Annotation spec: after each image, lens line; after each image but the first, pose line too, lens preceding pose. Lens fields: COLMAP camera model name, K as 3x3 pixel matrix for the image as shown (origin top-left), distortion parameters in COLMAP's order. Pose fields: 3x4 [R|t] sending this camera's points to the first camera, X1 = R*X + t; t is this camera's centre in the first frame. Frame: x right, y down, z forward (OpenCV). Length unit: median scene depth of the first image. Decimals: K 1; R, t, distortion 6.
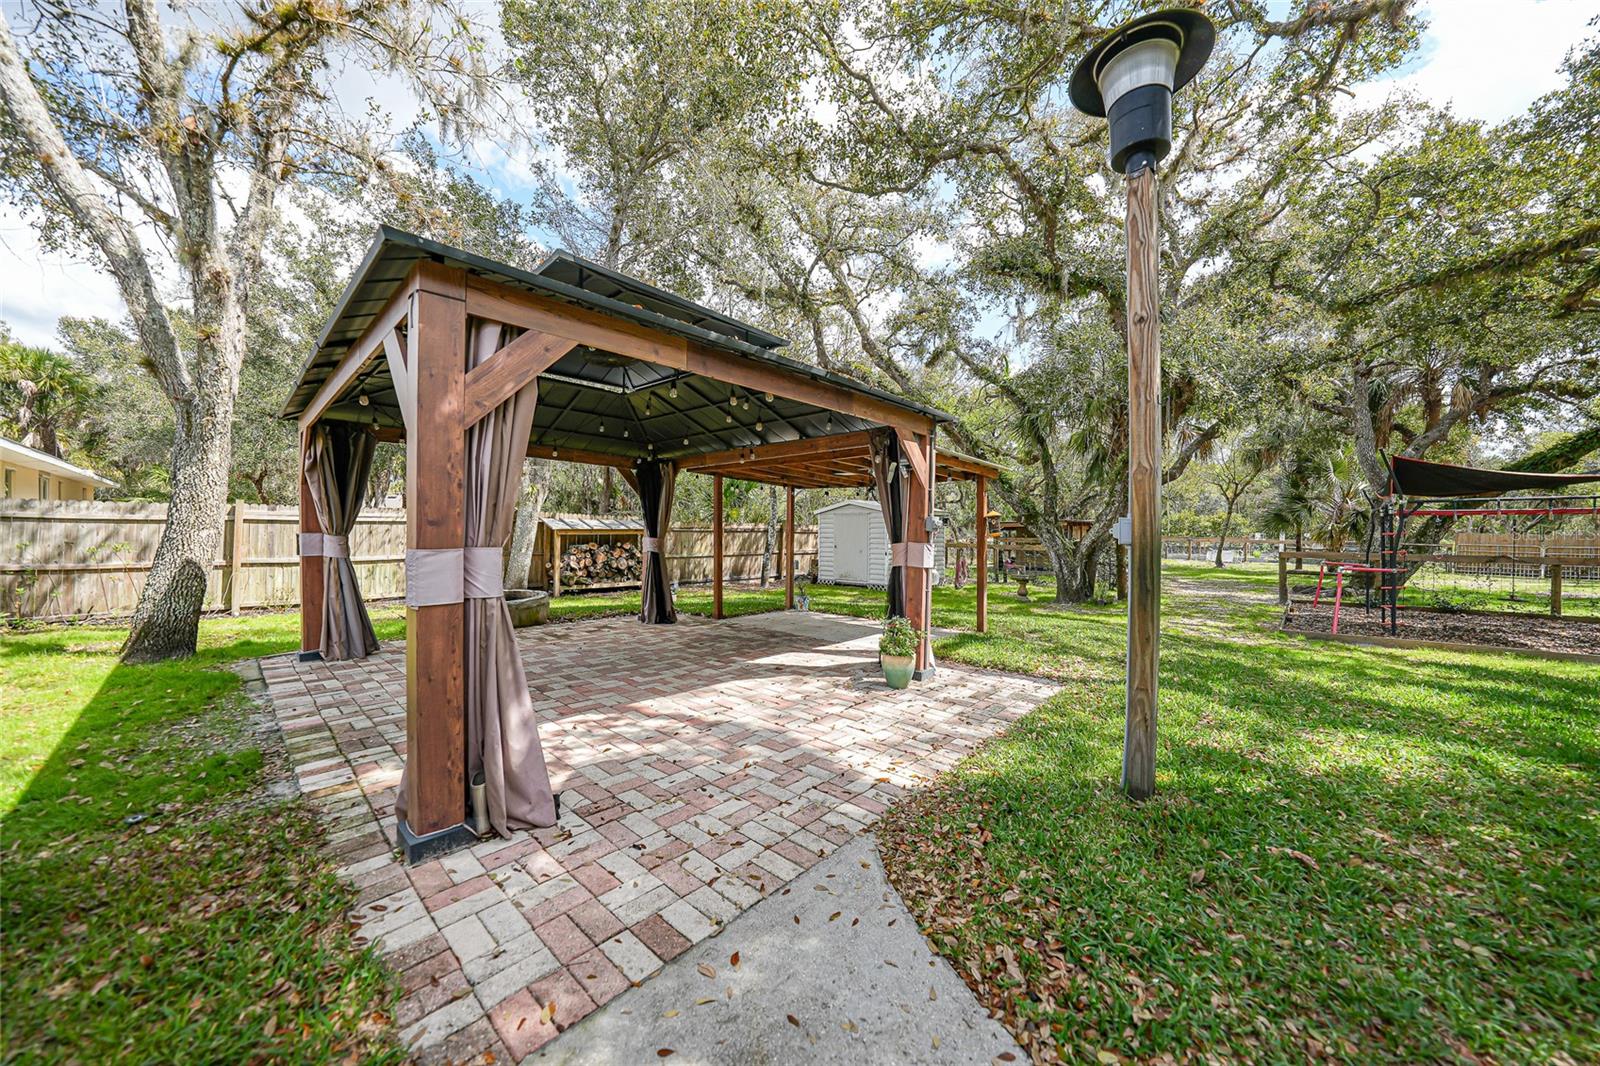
lens RADIAL K [[555.2, 0, 804.1], [0, 555.2, 531.1], [0, 0, 1]] dist [-0.025005, 0.006496]
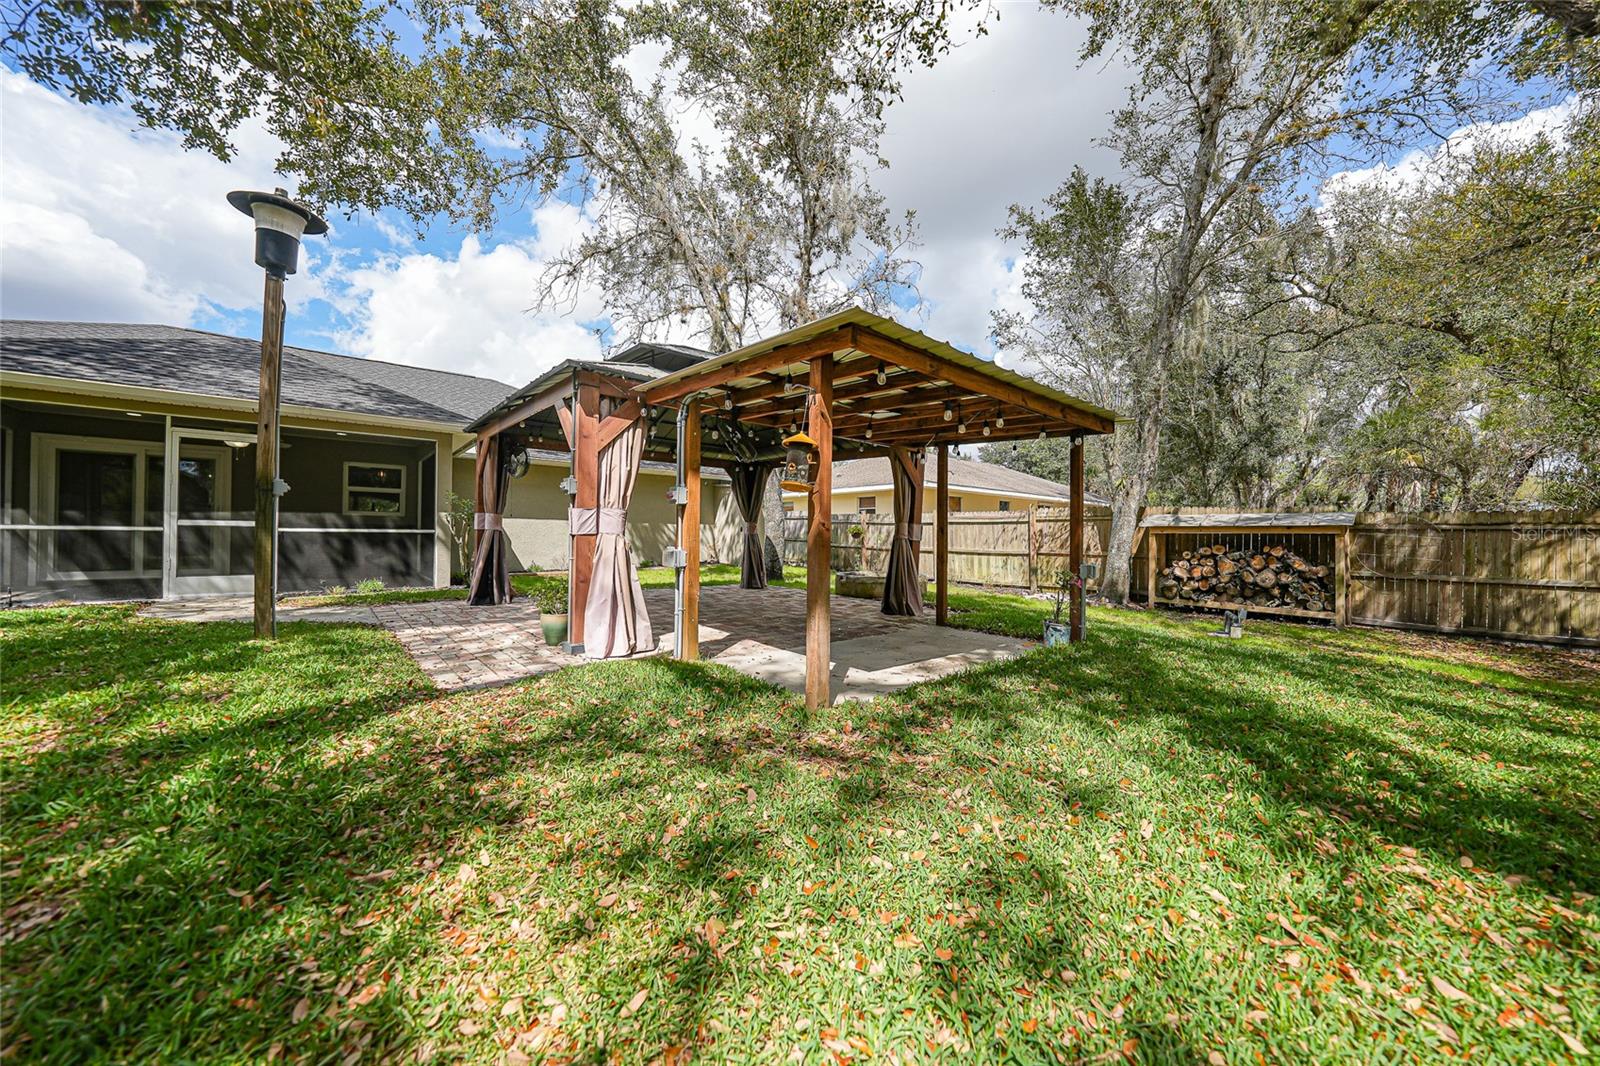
lens RADIAL K [[555.2, 0, 802.2], [0, 555.2, 533.9], [0, 0, 1]] dist [-0.025005, 0.006496]
pose [[-0.114558, -0.012538, -0.993337, 0.705331], [-0.019914, 0.999748, -0.010323, 0.044149], [0.993217, 0.018599, -0.114779, 0.962254]]
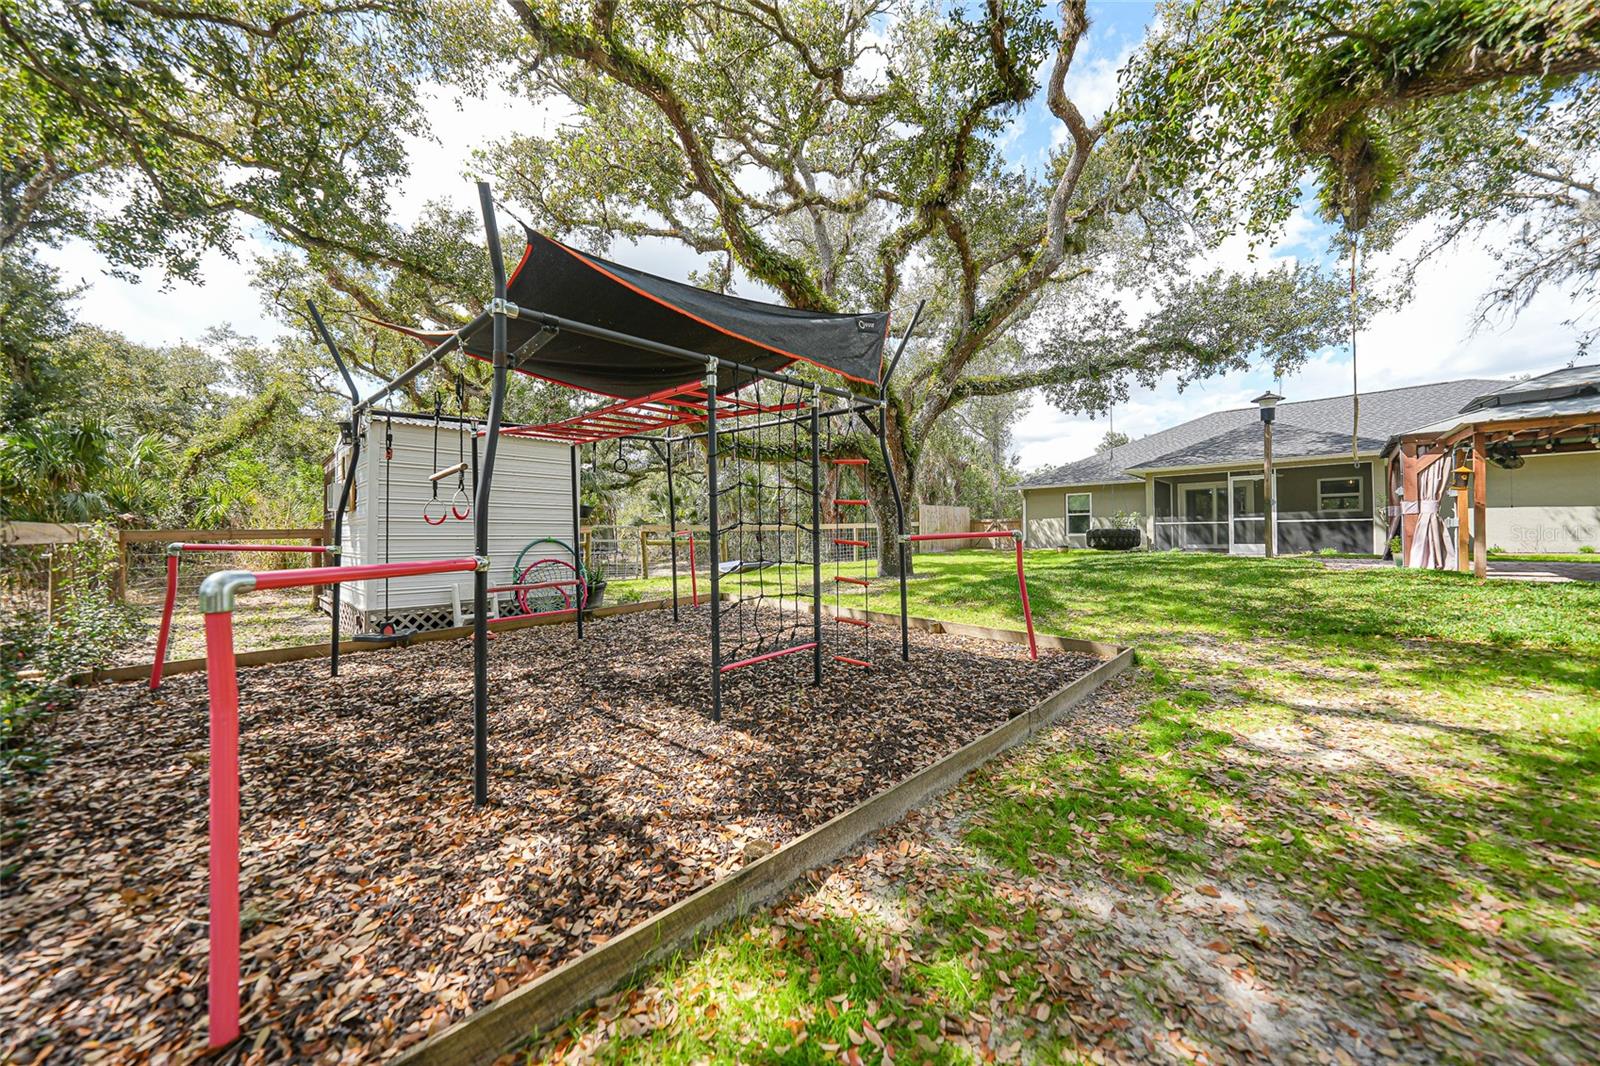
lens RADIAL K [[555.2, 0, 798.1], [0, 555.2, 521.9], [0, 0, 1]] dist [-0.025005, 0.006496]
pose [[-0.999232, -0.003042, 0.039078, 1.486840], [-0.003756, 0.999827, -0.018209, 0.091357], [-0.039016, -0.018342, -0.999070, 1.951447]]
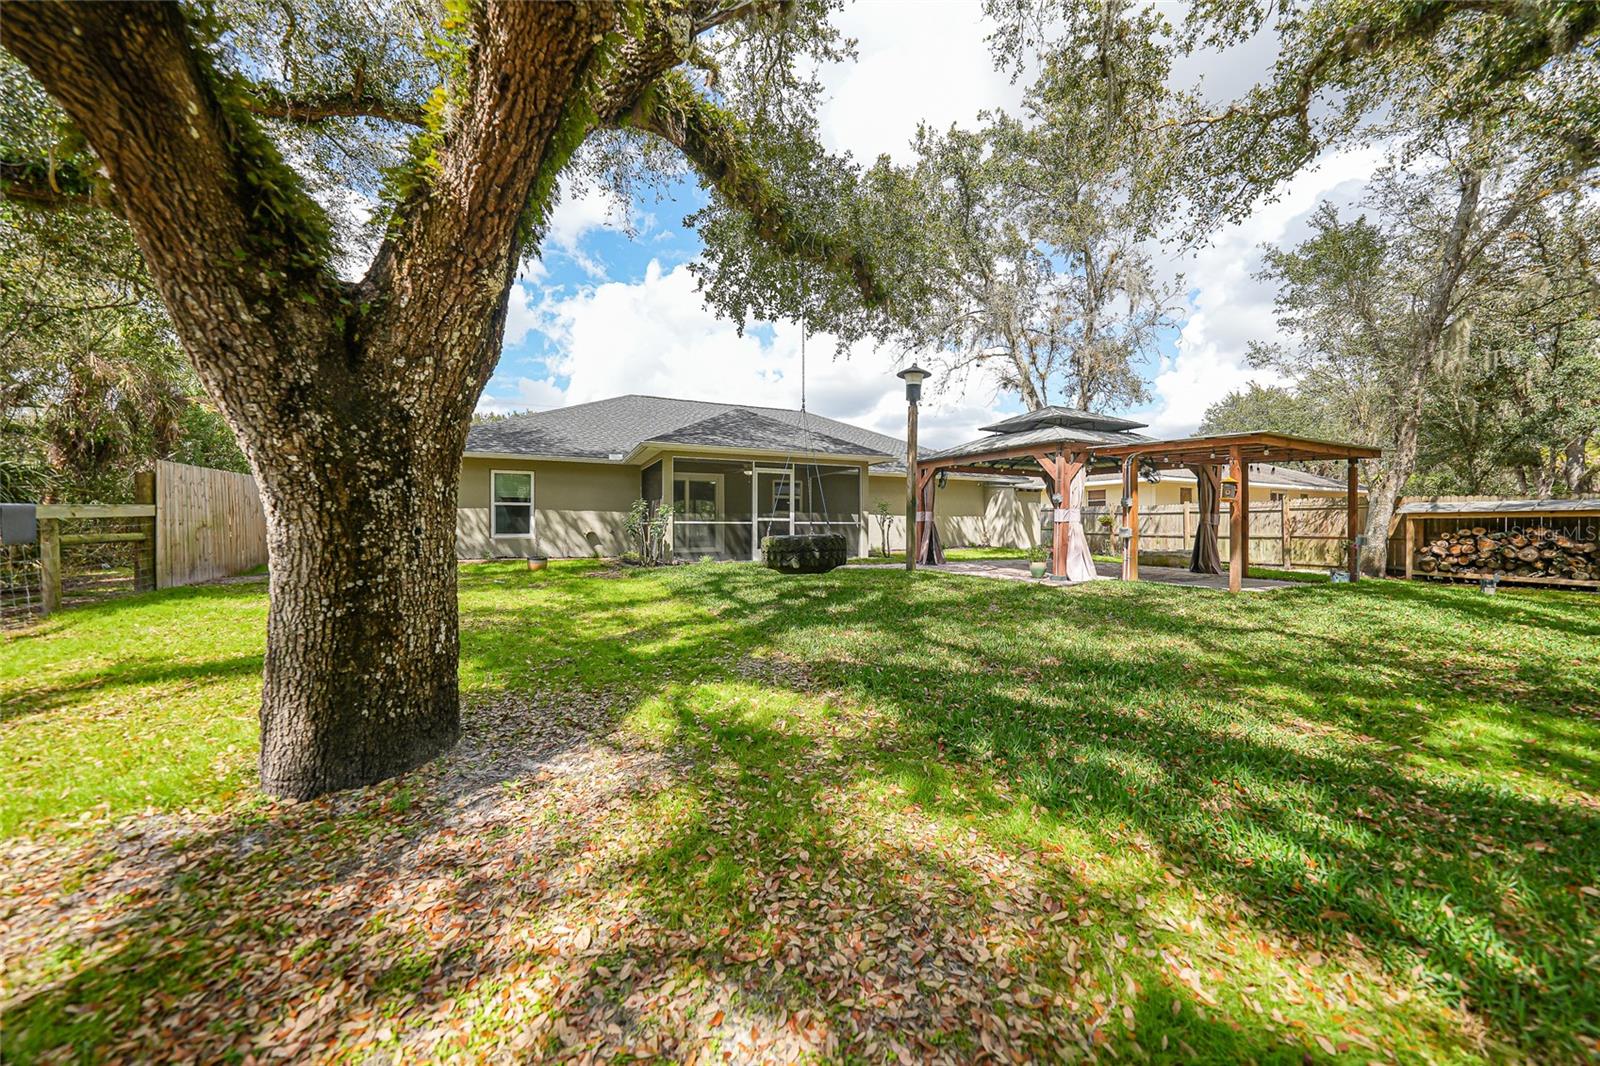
lens RADIAL K [[555.2, 0, 803.1], [0, 555.2, 530.0], [0, 0, 1]] dist [-0.025005, 0.006496]
pose [[-0.378877, -0.002633, -0.925443, 1.468990], [-0.012320, 0.999922, 0.002199, 0.065331], [0.925365, 0.012235, -0.378880, 0.592503]]
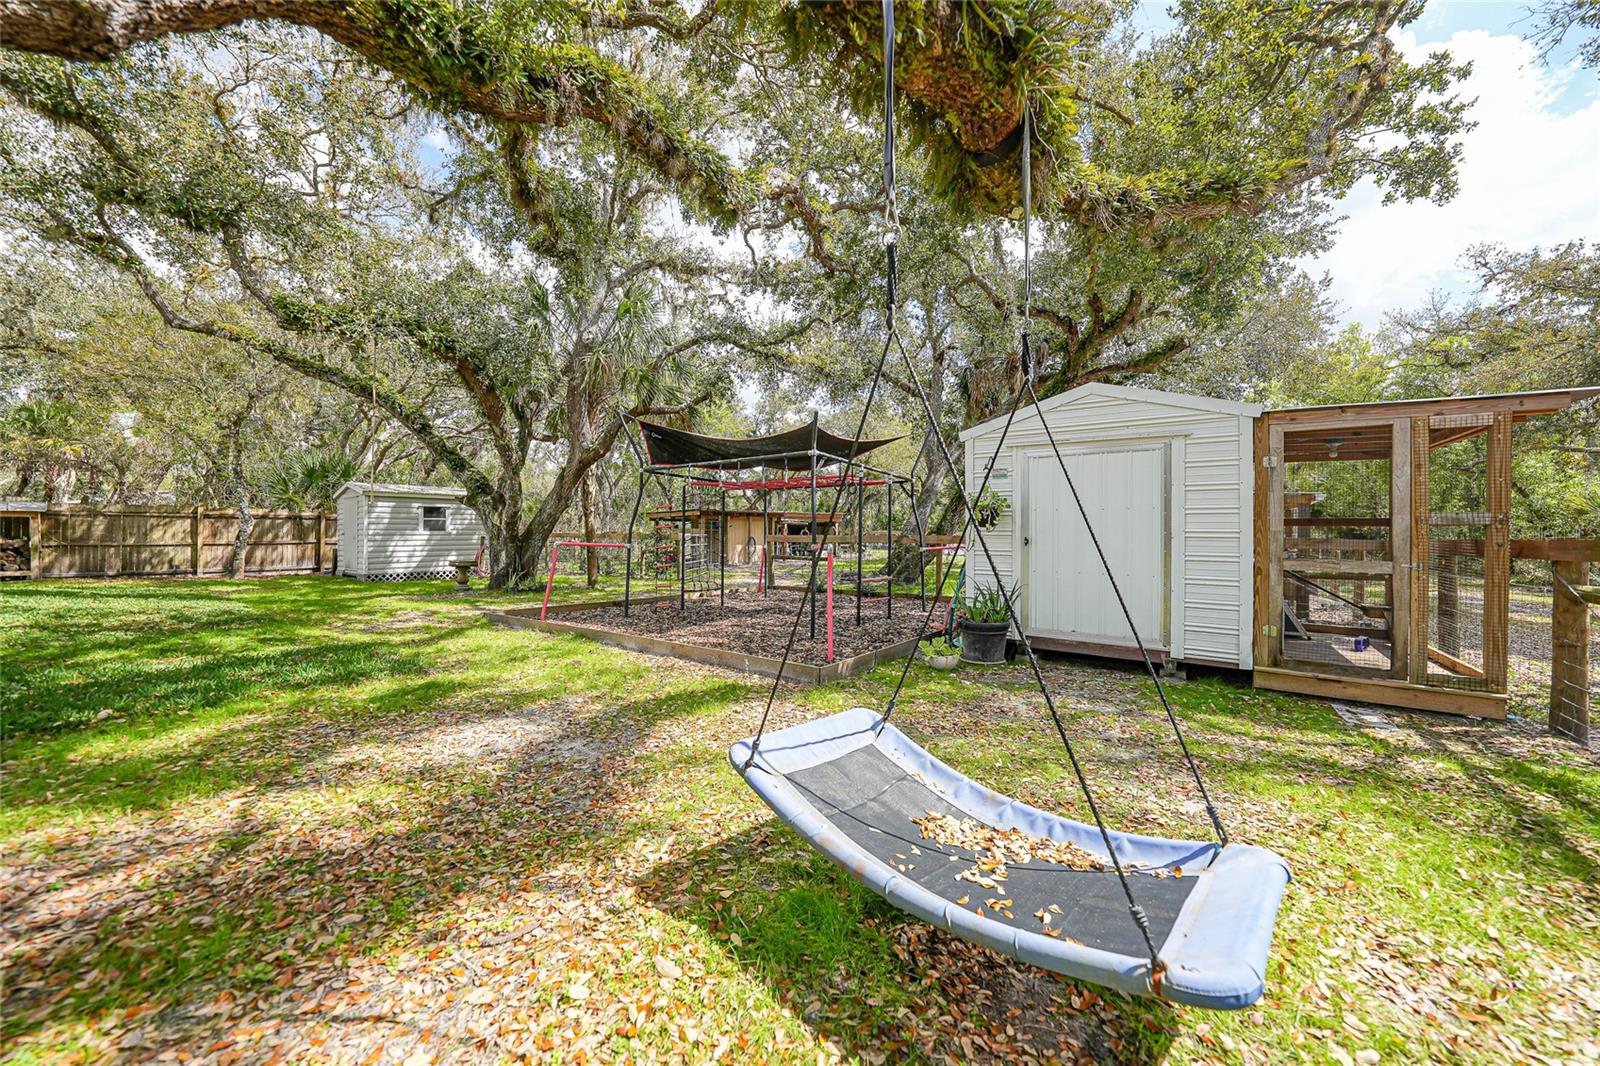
lens RADIAL K [[555.2, 0, 800.4], [0, 555.2, 530.2], [0, 0, 1]] dist [-0.025005, 0.006496]
pose [[0.995255, -0.002407, 0.097268, 1.608541], [0.003030, 0.999976, -0.006258, 0.067149], [-0.097251, 0.006523, 0.995239, 0.080228]]
